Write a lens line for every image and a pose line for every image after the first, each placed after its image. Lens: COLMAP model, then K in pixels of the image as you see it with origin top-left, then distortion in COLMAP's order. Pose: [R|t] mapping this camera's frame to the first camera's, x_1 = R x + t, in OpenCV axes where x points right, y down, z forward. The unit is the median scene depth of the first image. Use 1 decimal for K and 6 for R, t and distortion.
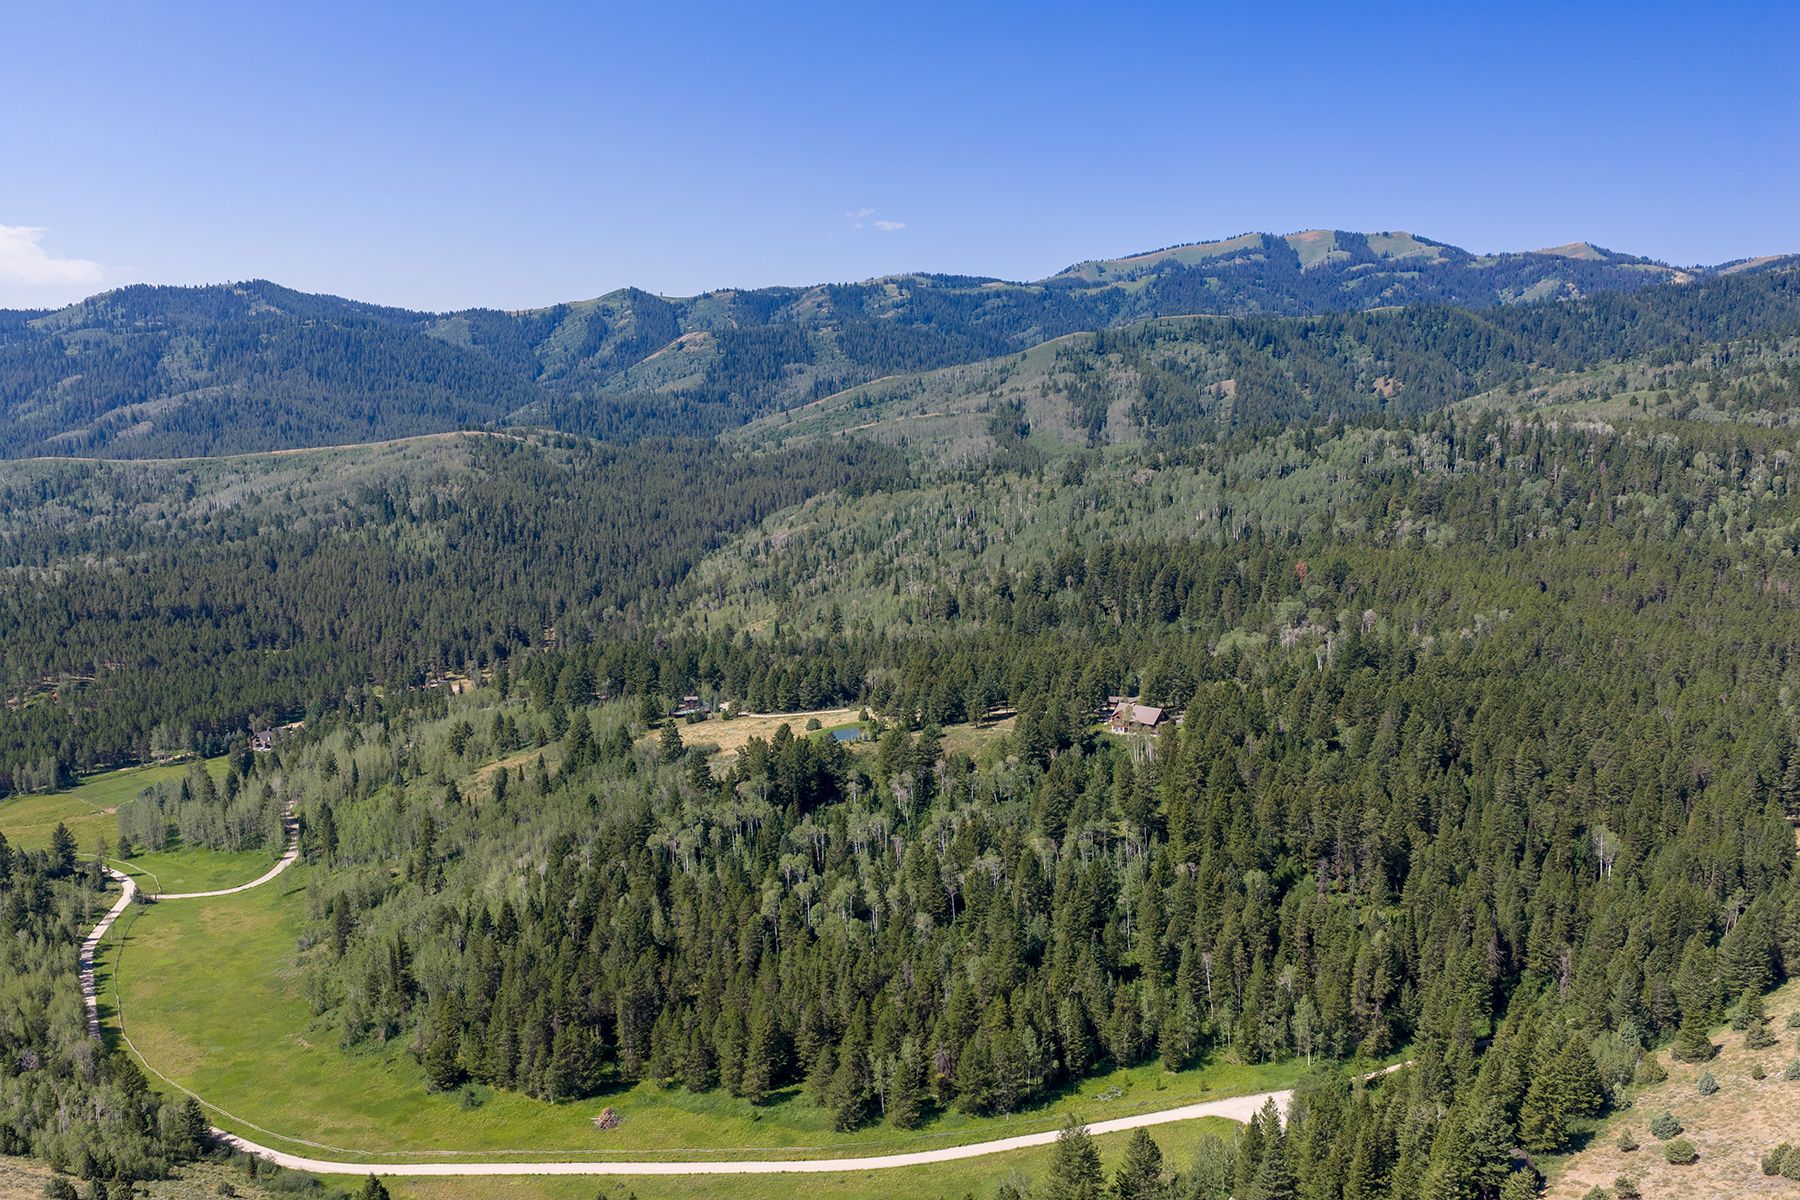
lens RADIAL K [[1498.0, 0, 900.0], [0, 1498.0, 600.0], [0, 0, 1]] dist [0.014300, -0.038608]
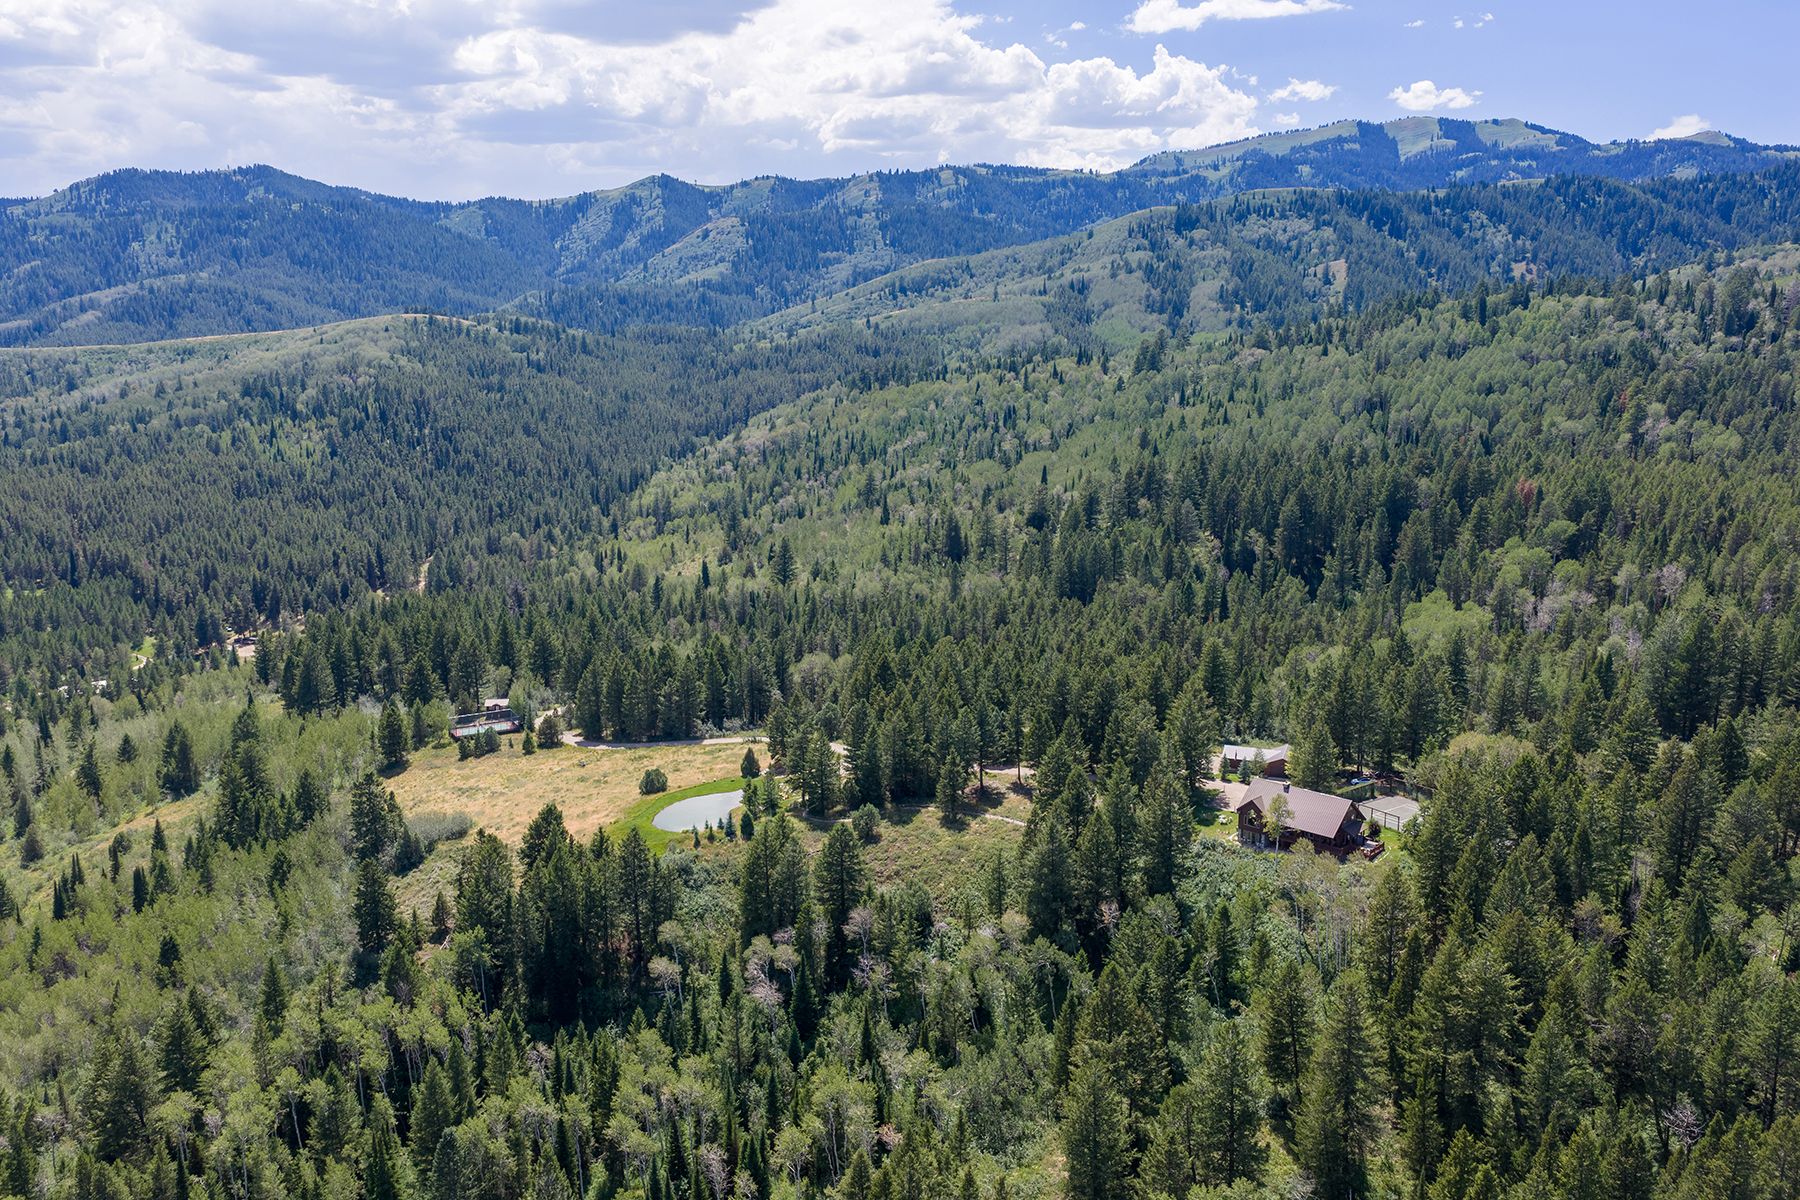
lens RADIAL K [[1498.0, 0, 900.0], [0, 1498.0, 600.0], [0, 0, 1]] dist [0.014300, -0.038608]
pose [[0.998984, 0.012543, -0.043285, 0.014301], [-0.010130, 0.998406, 0.055531, -0.002872], [0.043912, -0.055036, 0.997518, 0.136179]]
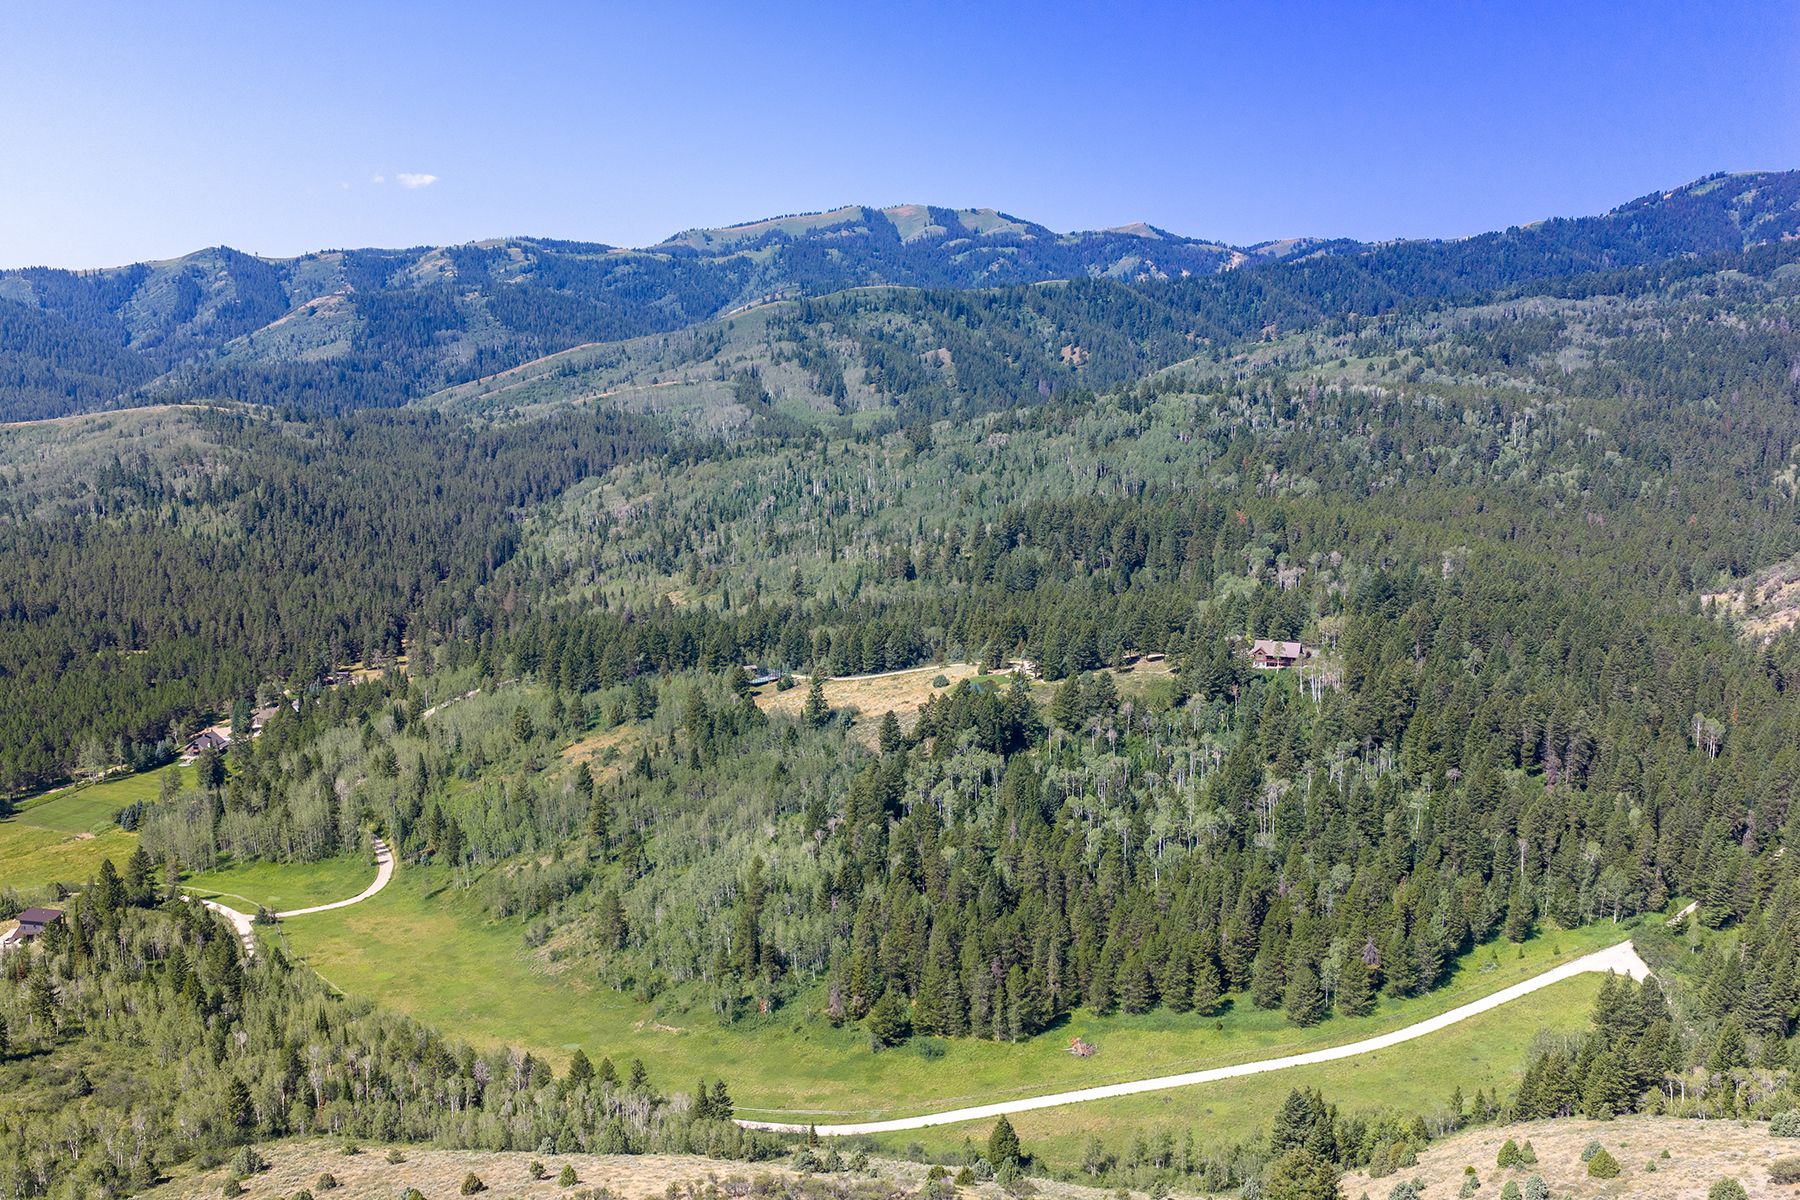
lens RADIAL K [[1498.0, 0, 900.0], [0, 1498.0, 600.0], [0, 0, 1]] dist [0.014300, -0.038608]
pose [[0.954519, -0.048098, 0.294244, -0.108941], [0.042165, 0.998760, 0.026478, -0.000349], [-0.295153, -0.012867, 0.955363, 0.005970]]
